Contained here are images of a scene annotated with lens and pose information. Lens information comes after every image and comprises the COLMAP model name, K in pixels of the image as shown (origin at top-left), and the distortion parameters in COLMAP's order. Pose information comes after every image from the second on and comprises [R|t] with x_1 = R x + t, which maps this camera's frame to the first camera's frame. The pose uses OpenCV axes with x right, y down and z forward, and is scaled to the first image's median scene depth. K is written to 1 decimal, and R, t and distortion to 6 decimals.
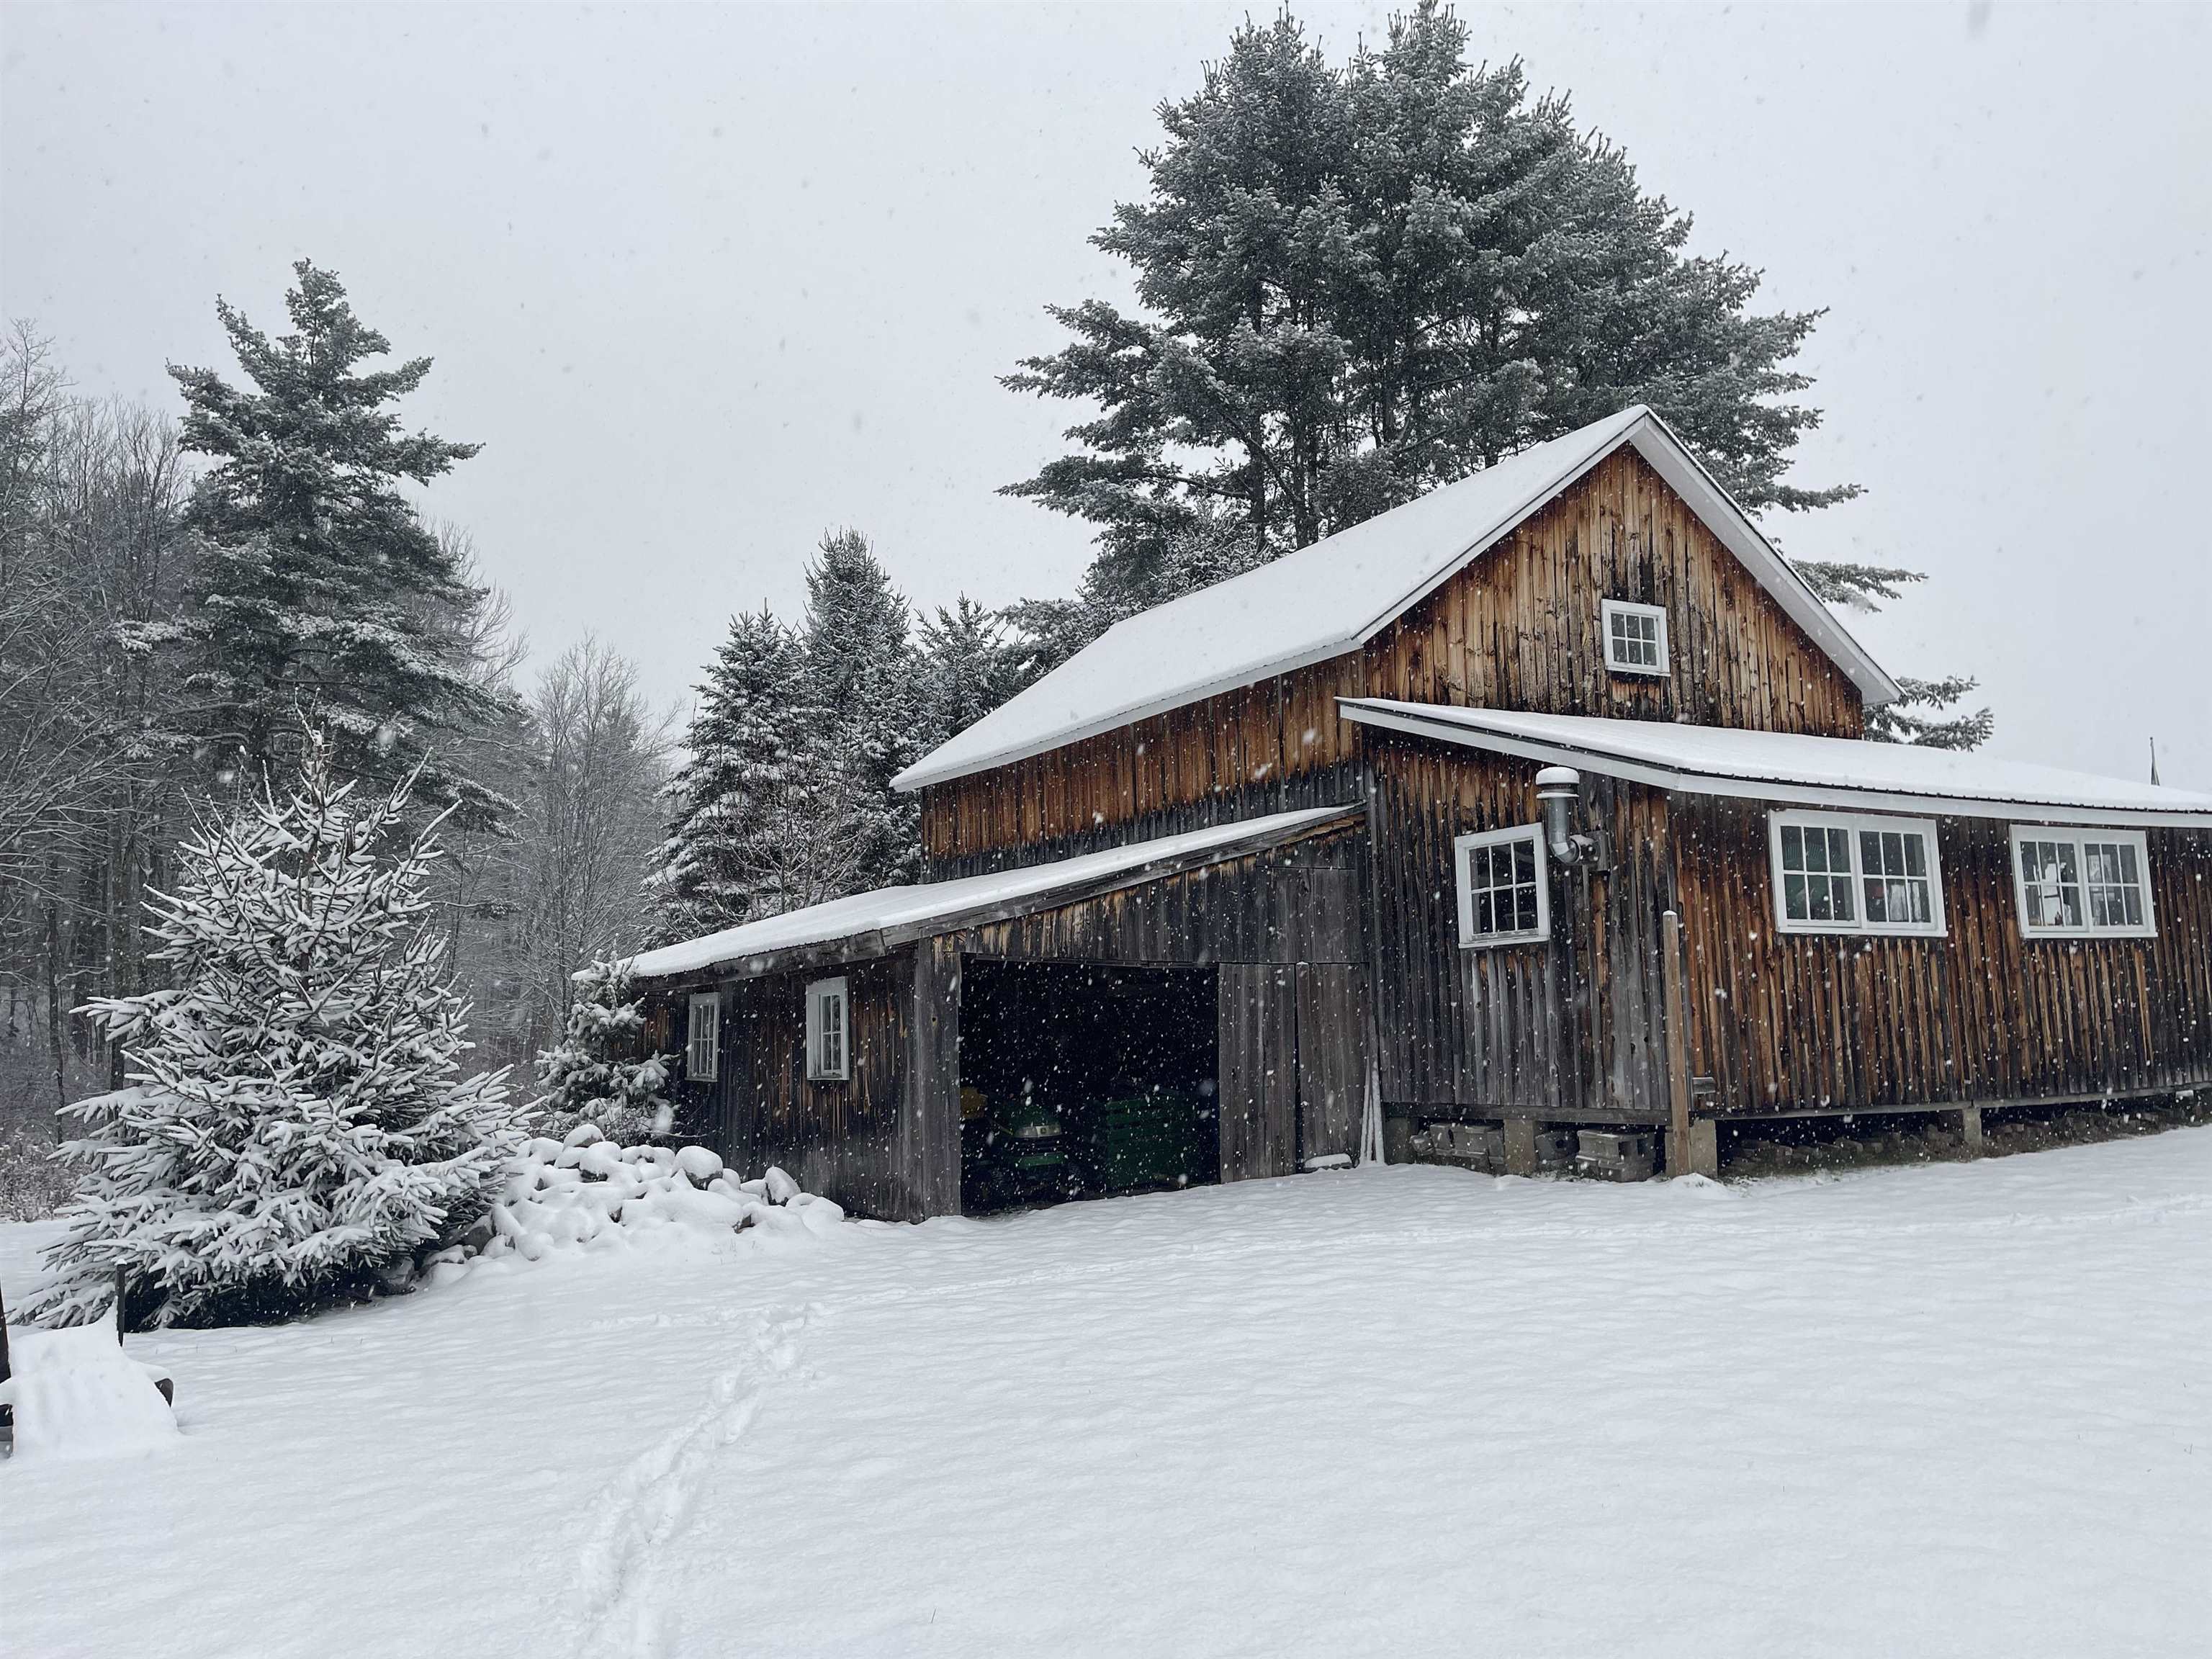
lens RADIAL K [[1688.4, 0, 1109.7], [0, 1688.4, 828.7], [0, 0, 1]] dist [0.006401, -0.000182]
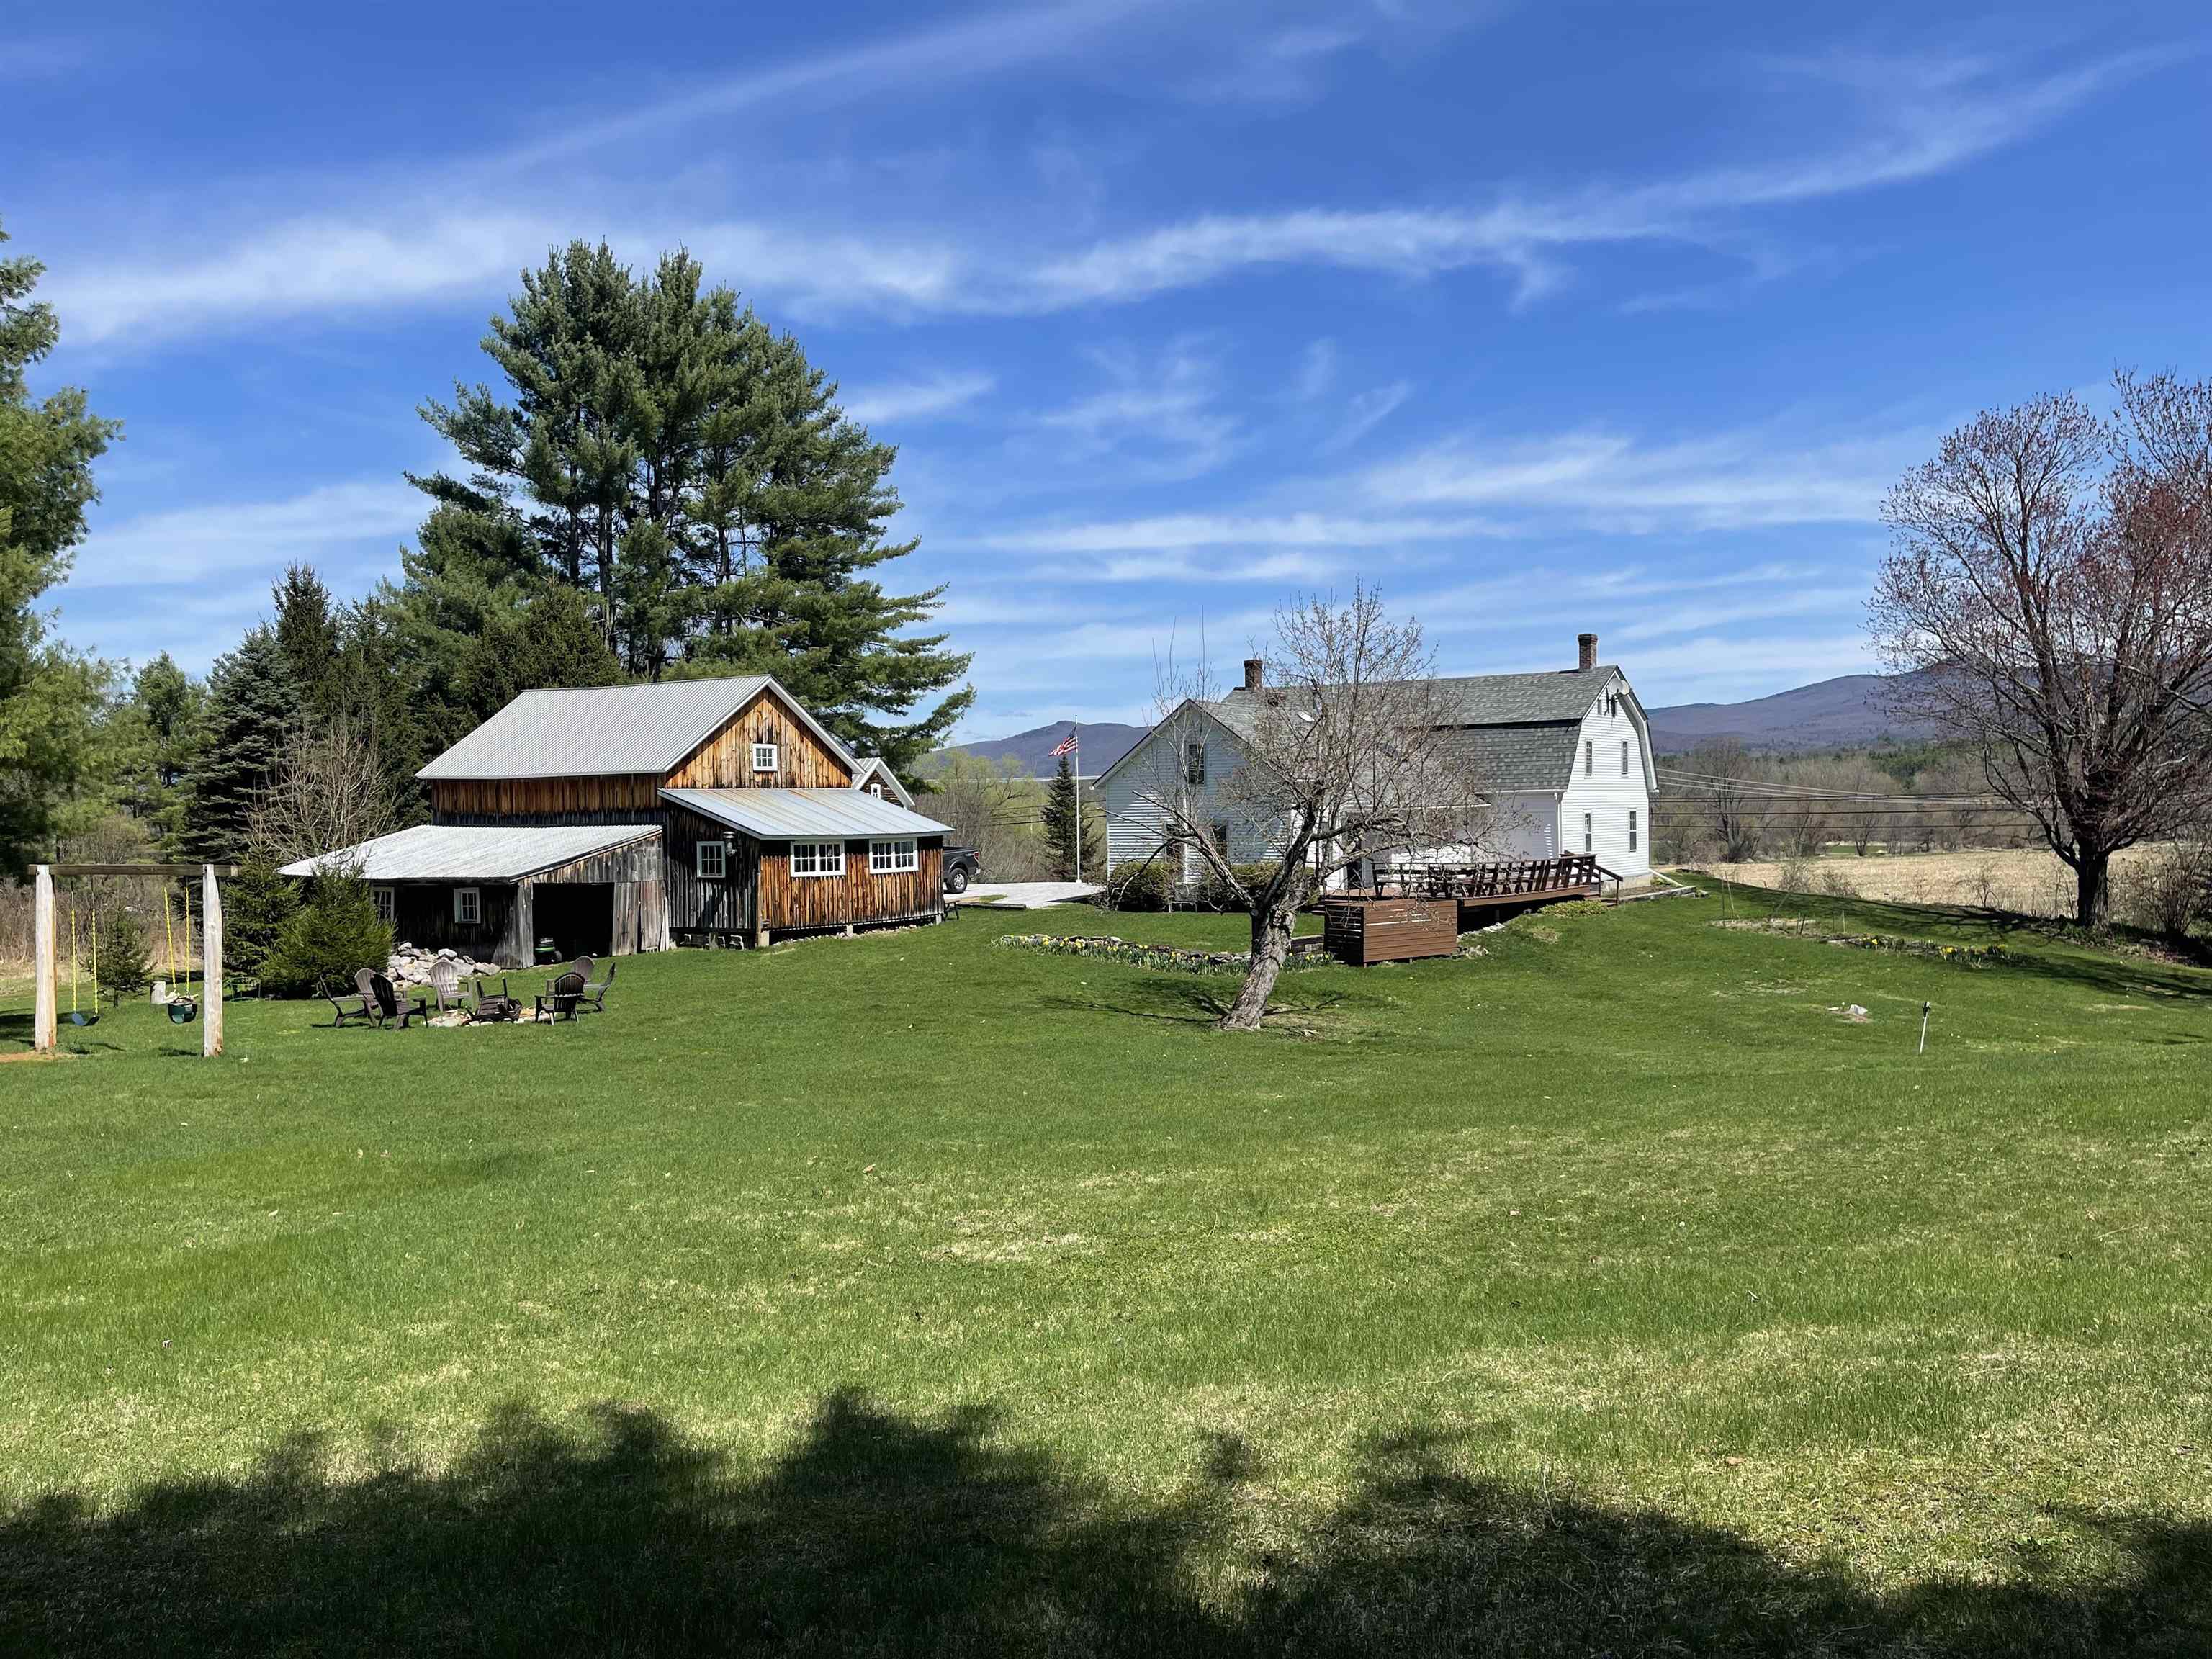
lens RADIAL K [[1614.2, 0, 1106.2], [0, 1614.2, 835.3], [0, 0, 1]] dist [0.007711, 0.000180]
pose [[0.901544, 0.001768, 0.432684, -0.352797], [-0.057229, 0.991694, 0.115190, -0.346684], [-0.428886, -0.128611, 0.894157, -1.737777]]
